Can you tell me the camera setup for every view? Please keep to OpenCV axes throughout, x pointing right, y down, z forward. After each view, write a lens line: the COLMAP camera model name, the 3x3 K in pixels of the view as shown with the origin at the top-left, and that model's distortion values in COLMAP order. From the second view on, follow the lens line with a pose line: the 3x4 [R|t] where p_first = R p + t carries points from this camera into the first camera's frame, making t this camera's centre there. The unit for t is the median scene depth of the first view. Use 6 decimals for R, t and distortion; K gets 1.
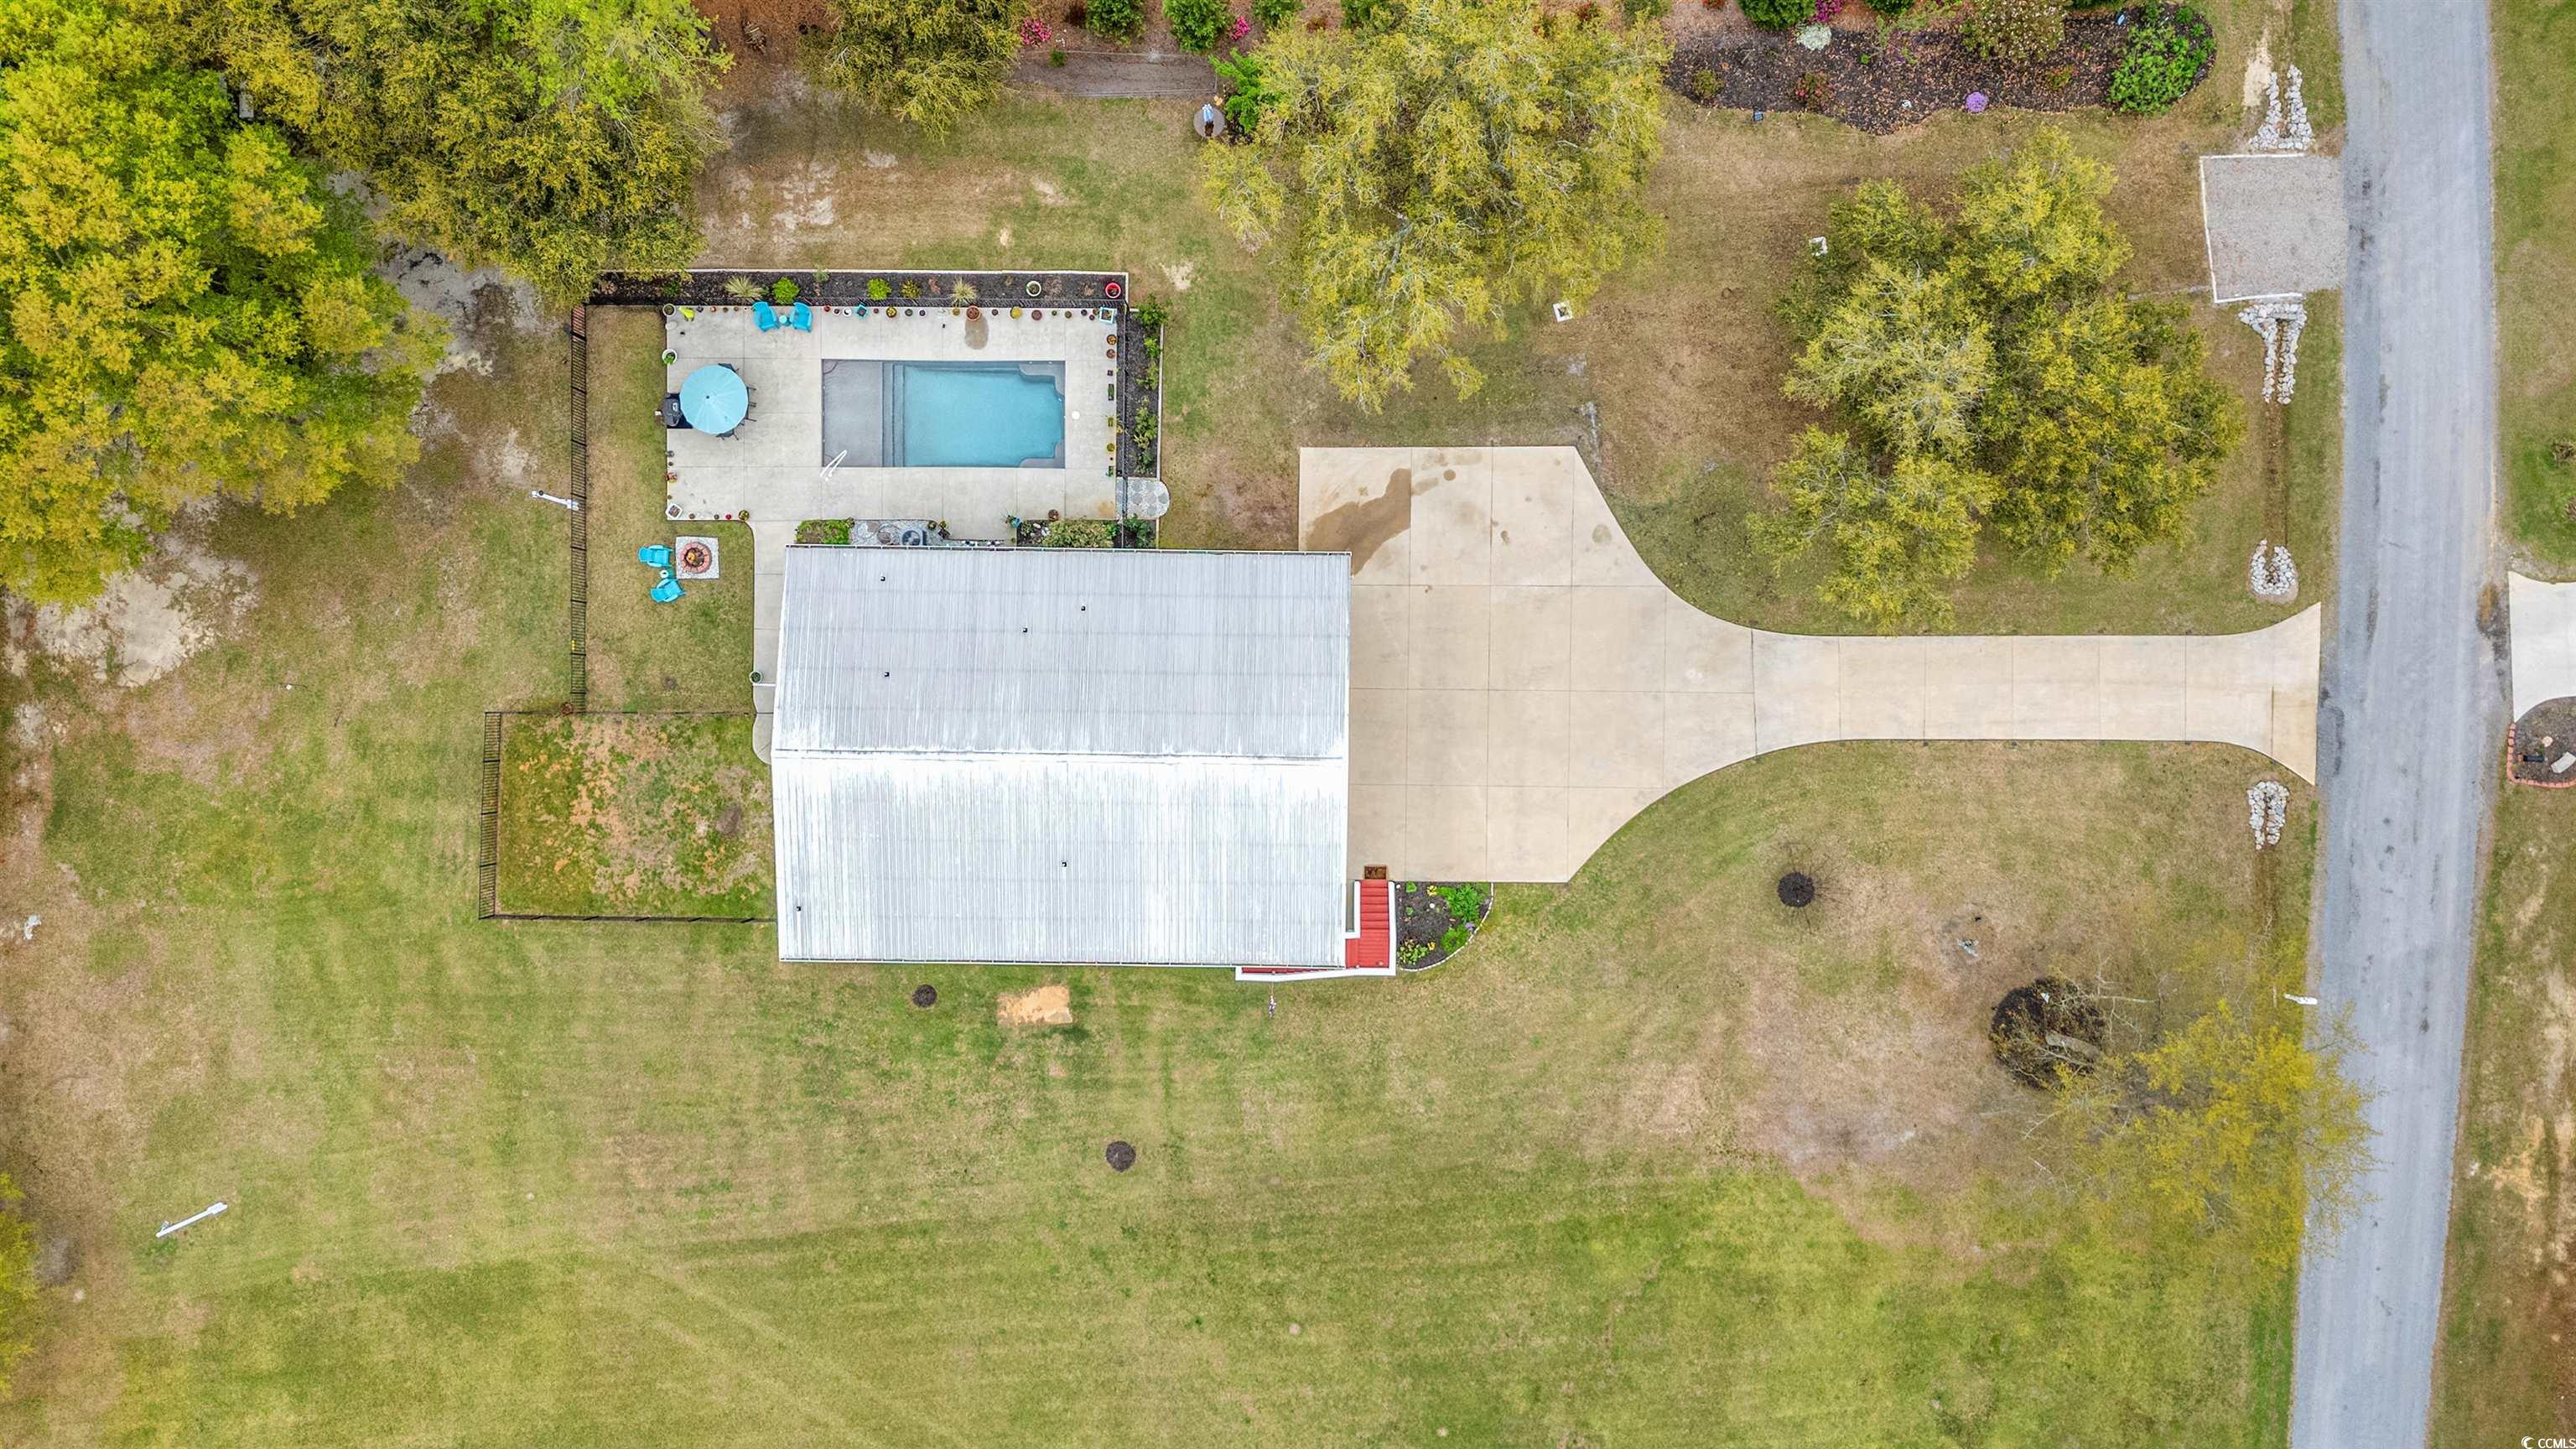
lens RADIAL K [[1879.2, 0, 1288.7], [0, 1879.2, 723.3], [0, 0, 1]] dist [0.068412, -0.042158]
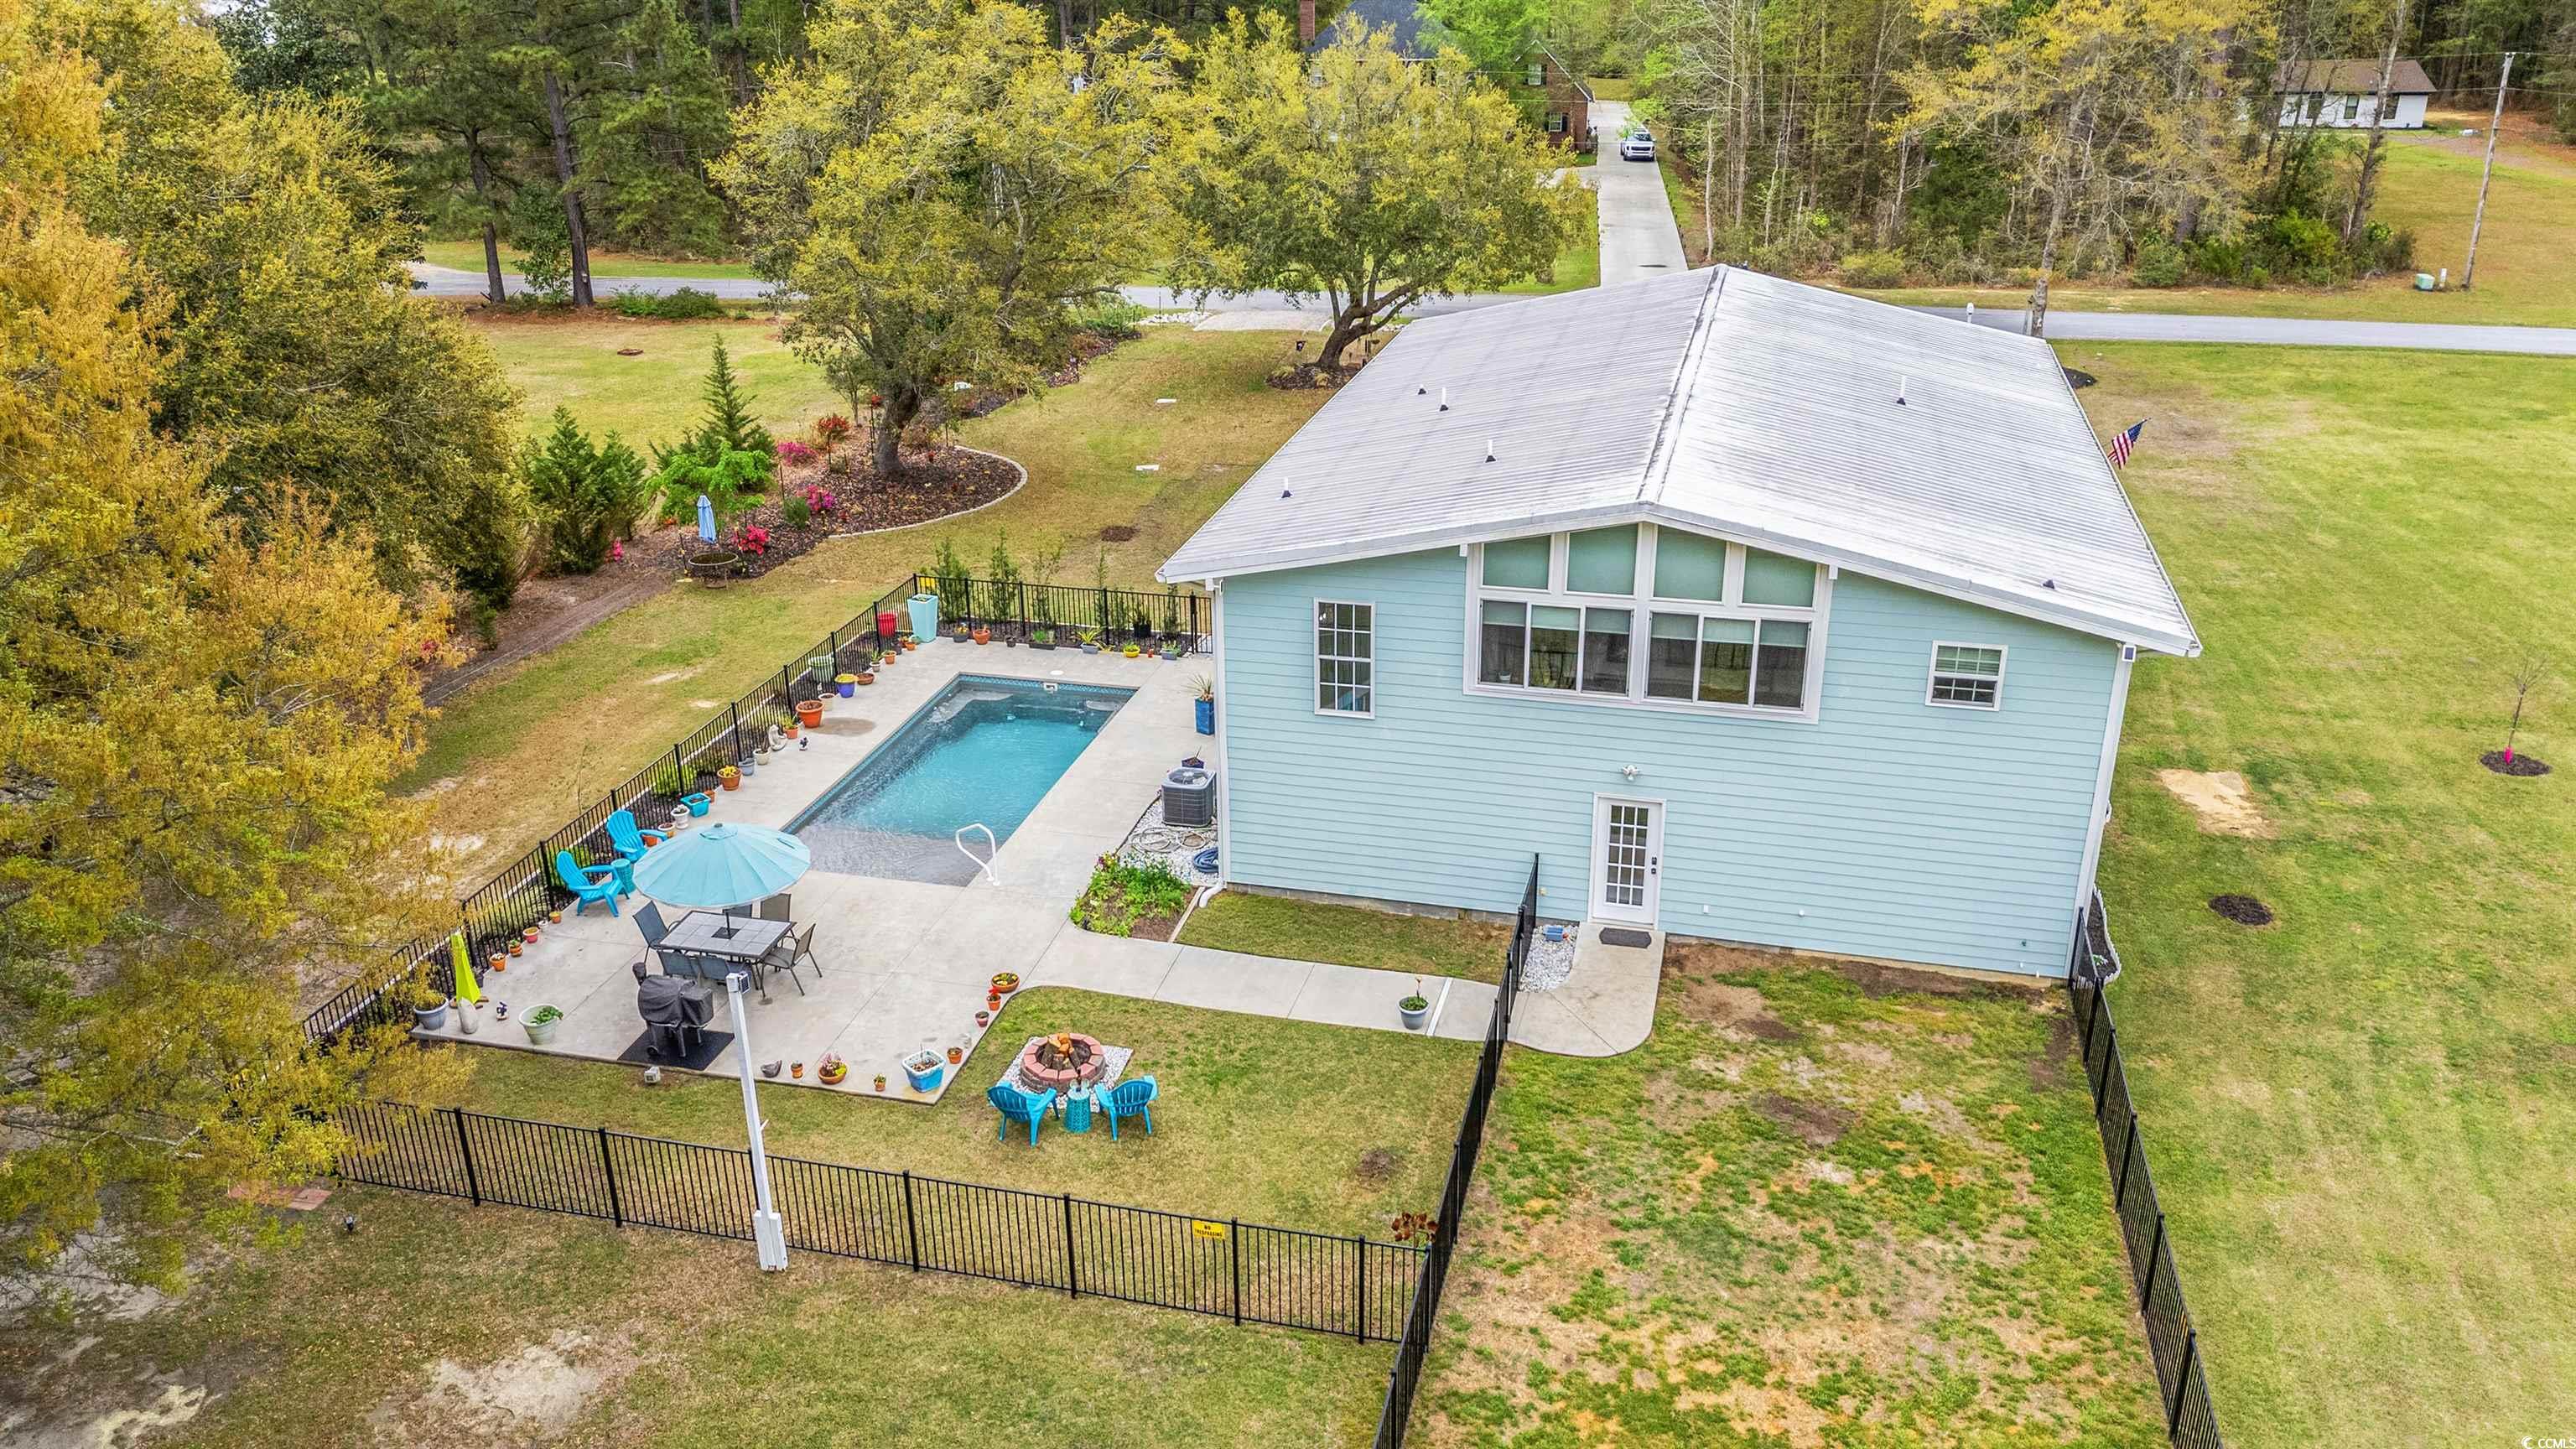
lens RADIAL K [[1879.2, 0, 1287.4], [0, 1879.2, 726.2], [0, 0, 1]] dist [0.068412, -0.042158]
pose [[0.239599, -0.364793, 0.899733, -0.606600], [0.970776, 0.076961, -0.227314, 0.032884], [0.013678, 0.927903, 0.372572, 0.802662]]
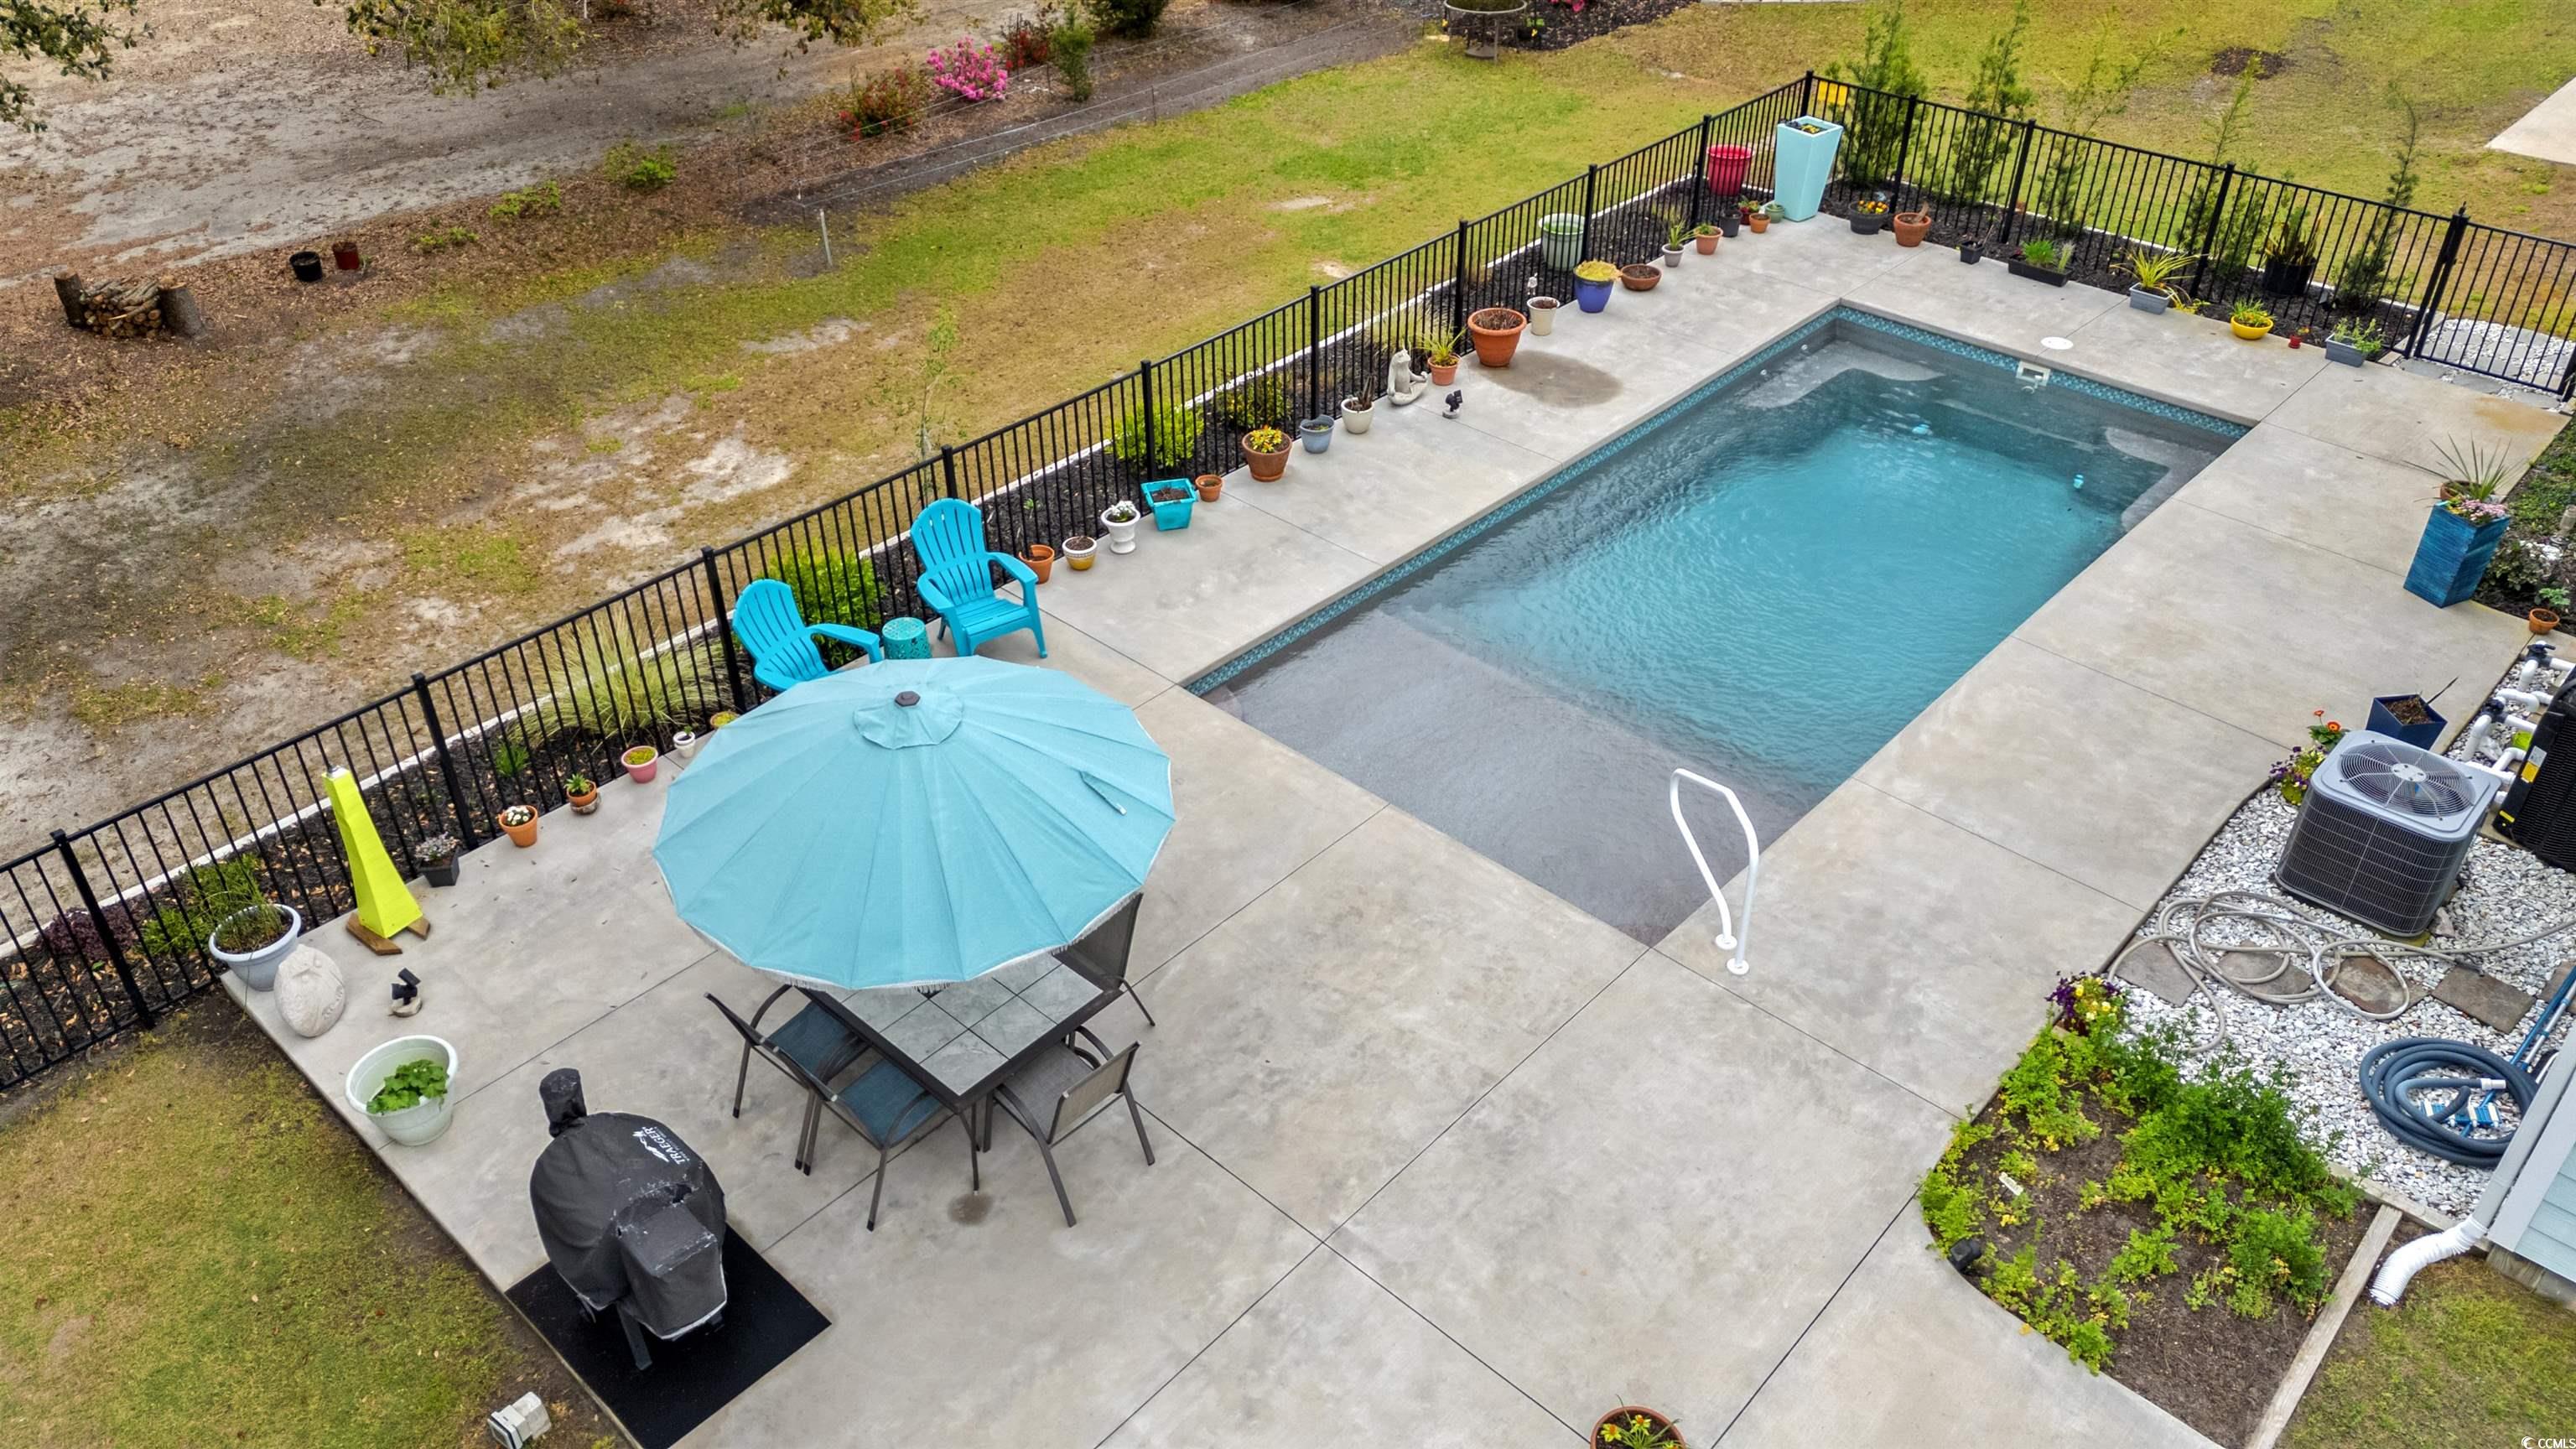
lens RADIAL K [[1879.2, 0, 1312.8], [0, 1879.2, 726.9], [0, 0, 1]] dist [0.068412, -0.042158]
pose [[0.674784, -0.421638, 0.605713, -0.352839], [0.738015, 0.385311, -0.553958, -0.076366], [0.000182, 0.820827, 0.571177, 0.893805]]
